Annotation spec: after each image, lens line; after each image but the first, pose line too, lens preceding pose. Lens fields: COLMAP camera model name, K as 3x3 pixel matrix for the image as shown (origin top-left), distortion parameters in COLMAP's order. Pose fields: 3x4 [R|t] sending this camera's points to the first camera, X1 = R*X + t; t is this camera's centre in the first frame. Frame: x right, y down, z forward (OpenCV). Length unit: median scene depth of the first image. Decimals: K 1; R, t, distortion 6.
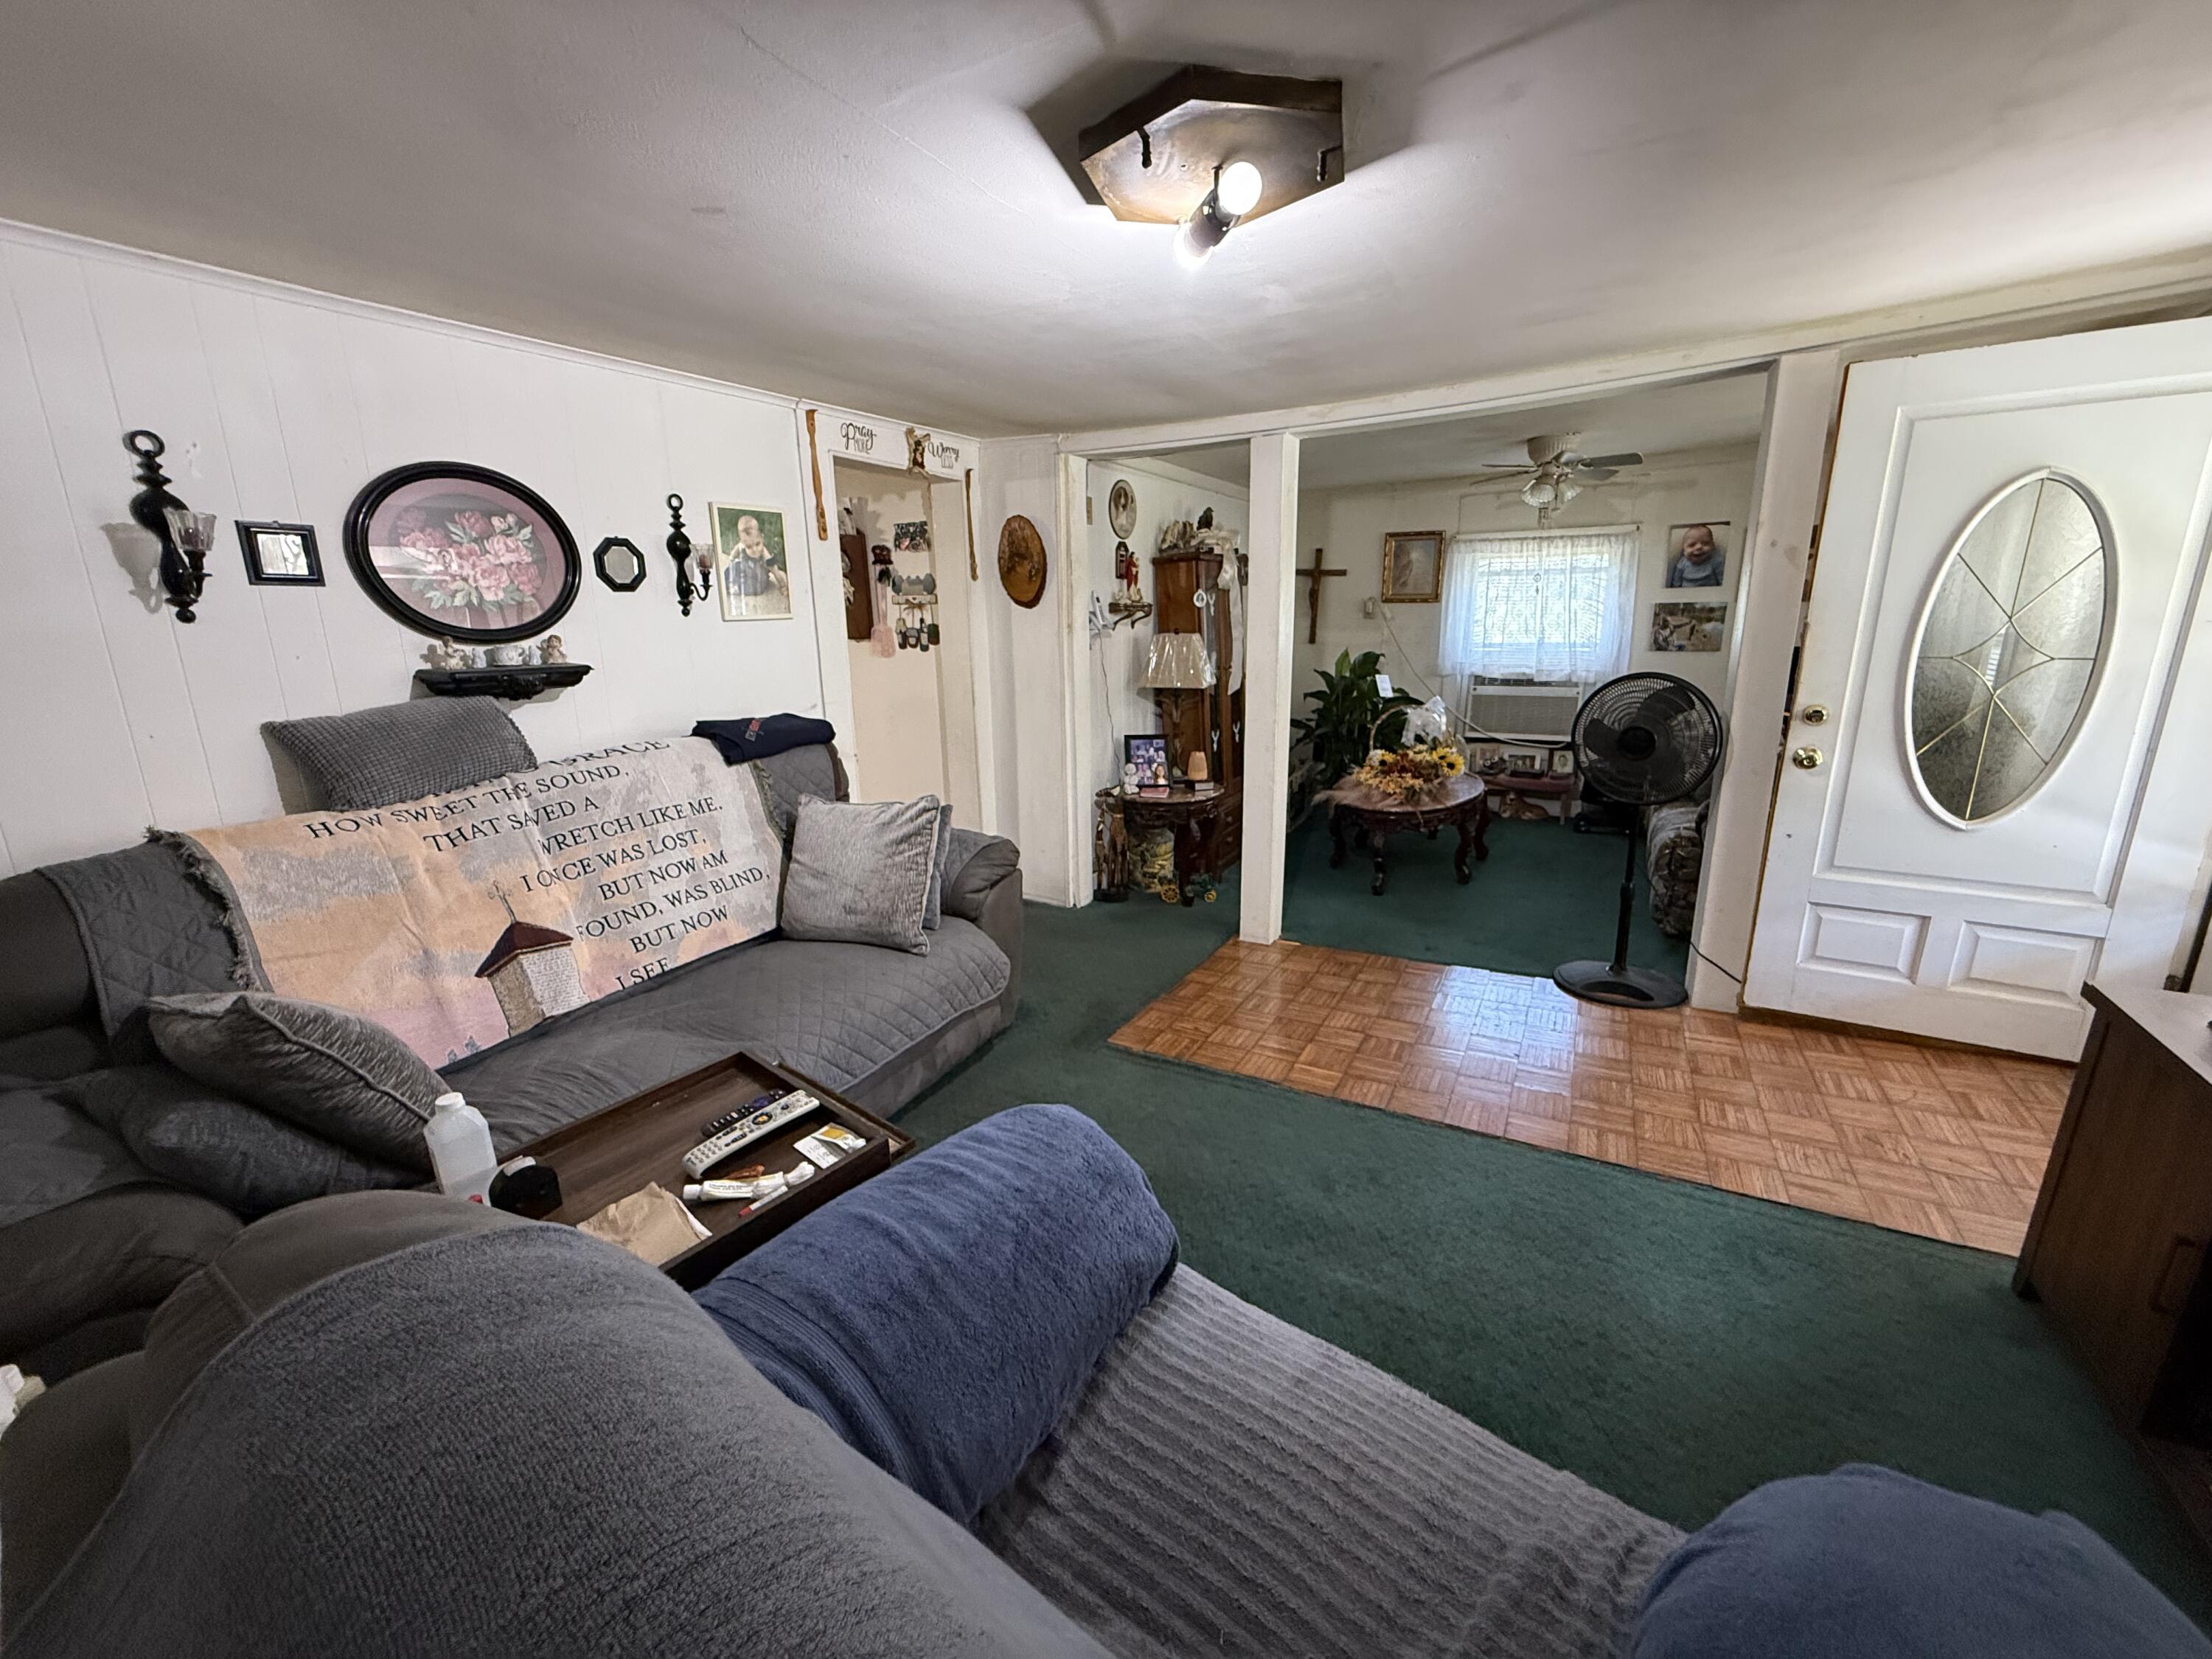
lens RADIAL K [[914.5, 0, 1106.0], [0, 914.5, 829.5], [0, 0, 1]] dist [0.011091, 0.000014]
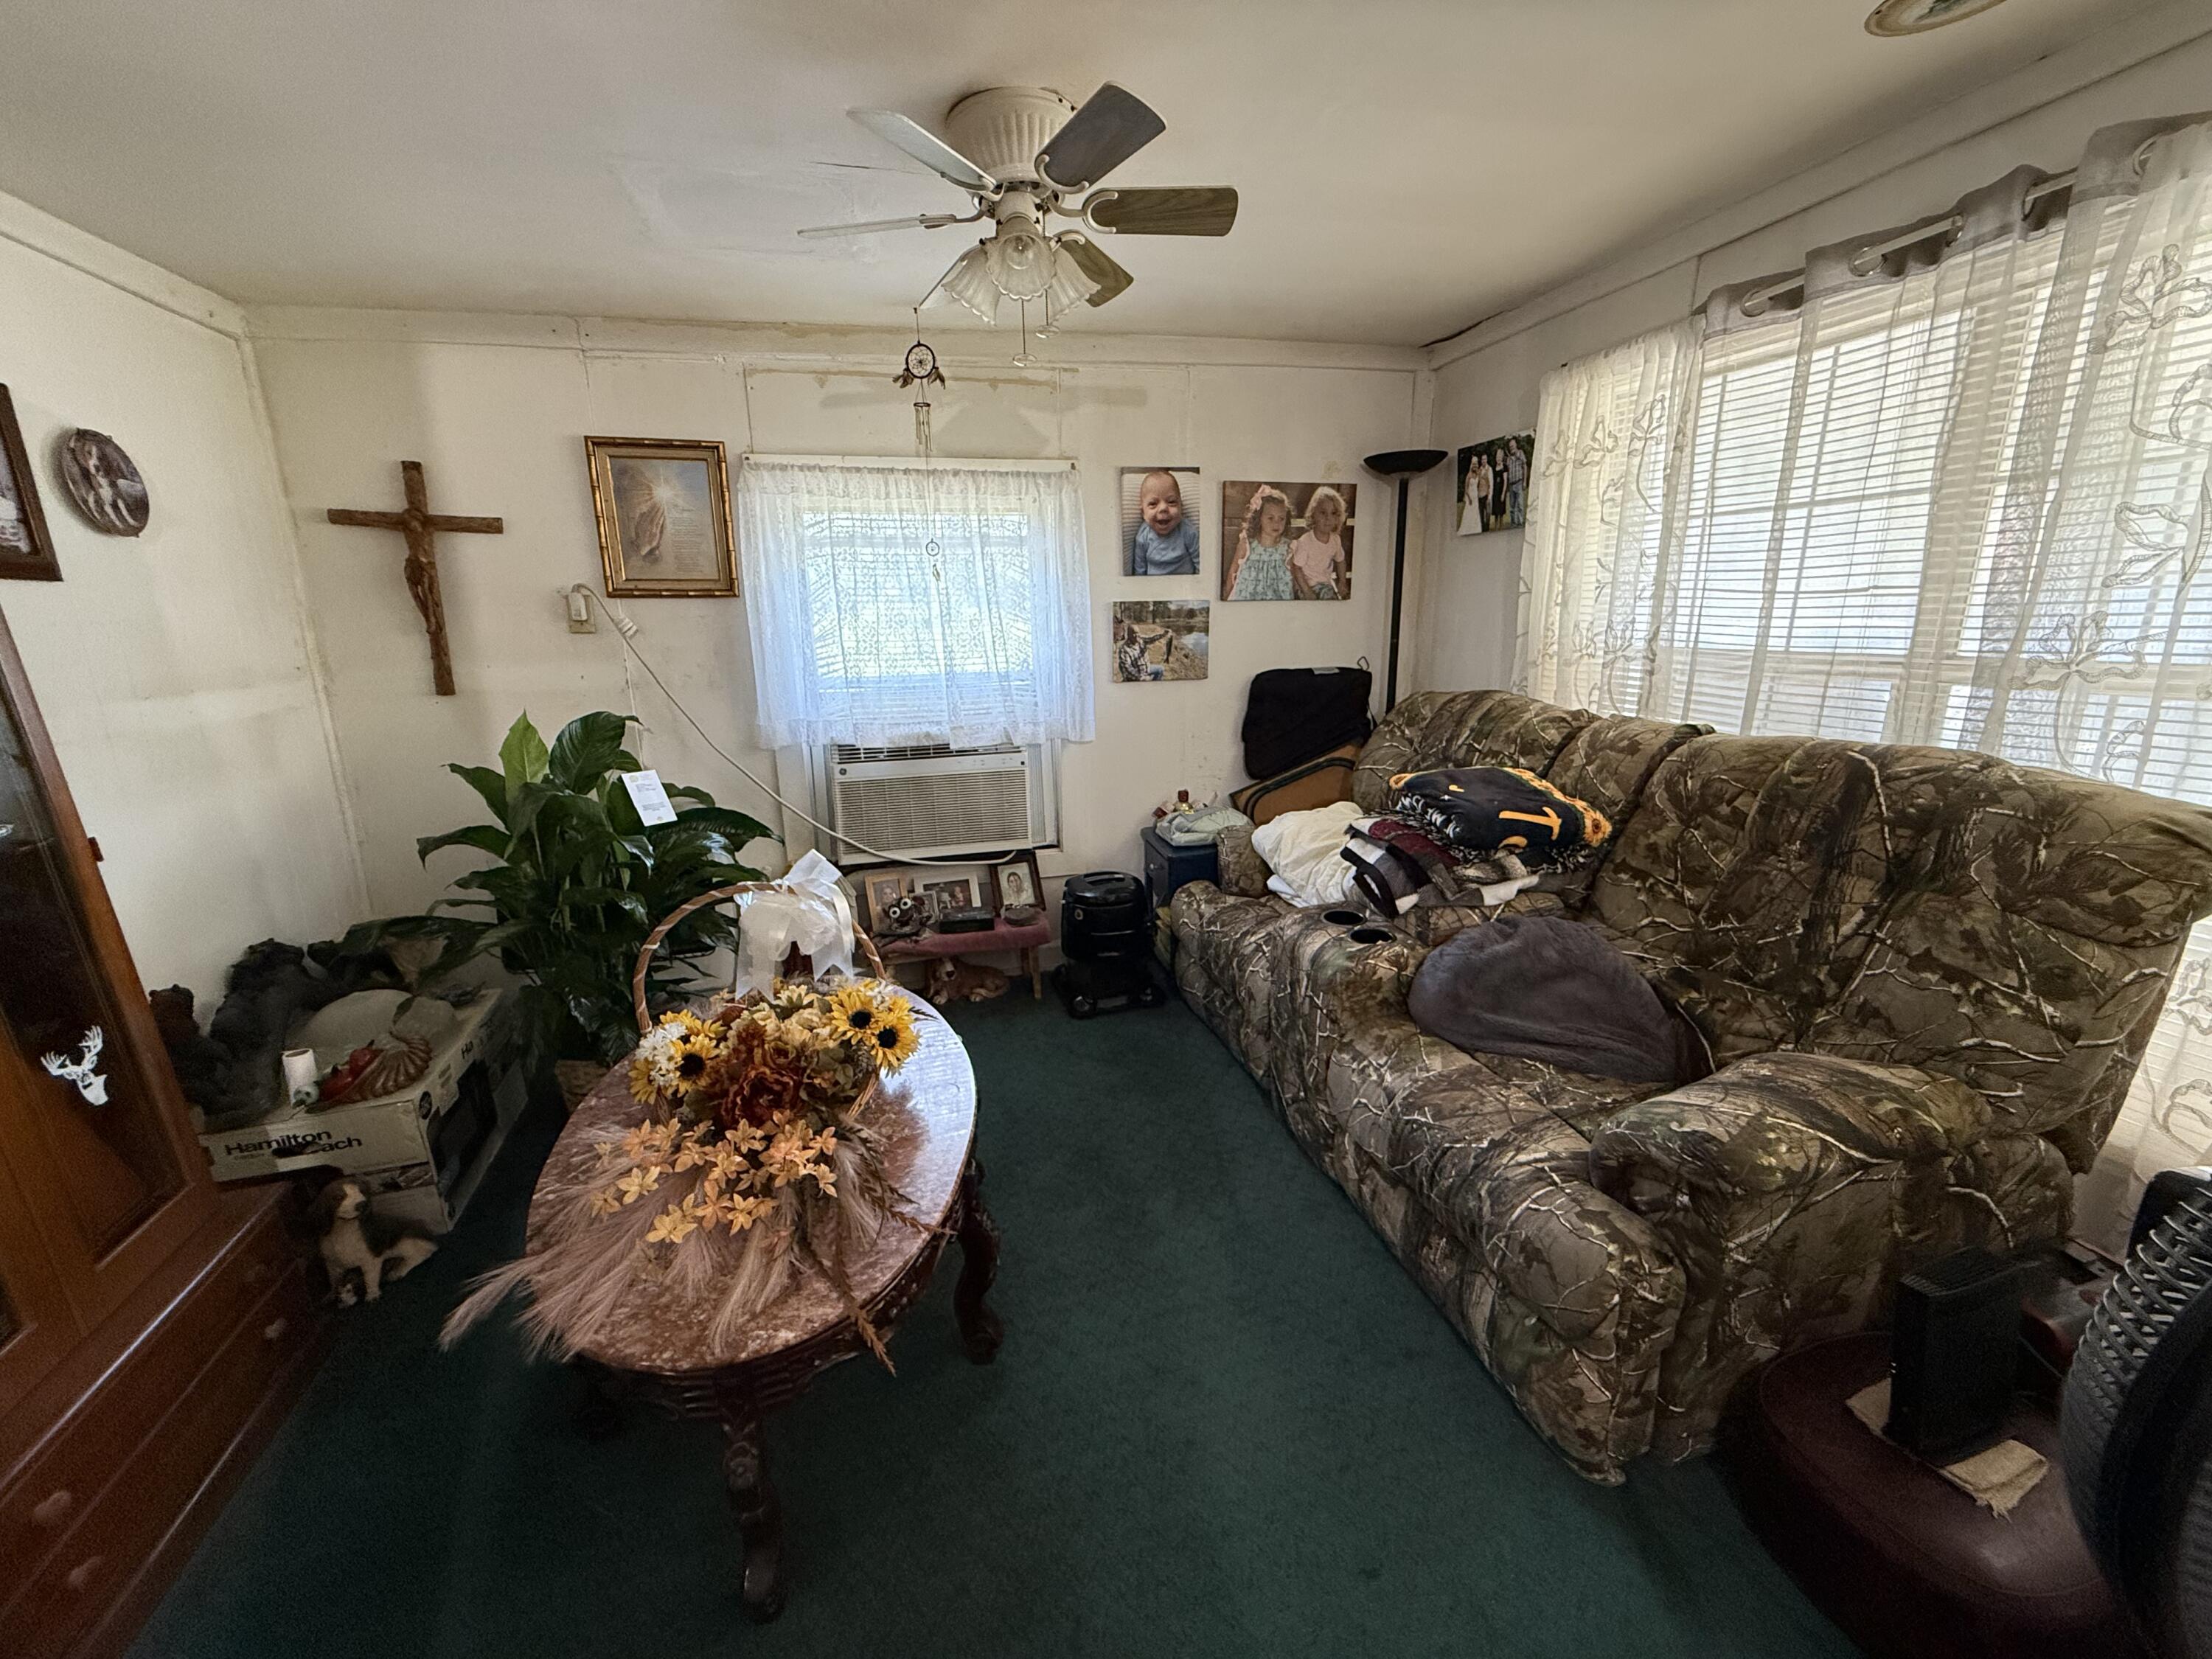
lens RADIAL K [[914.5, 0, 1106.0], [0, 914.5, 829.5], [0, 0, 1]] dist [0.011091, 0.000014]
pose [[0.728903, -0.159081, 0.665878, 0.174877], [0.166686, 0.984597, 0.052762, -0.128686], [-0.664016, 0.072534, 0.744192, 0.552448]]
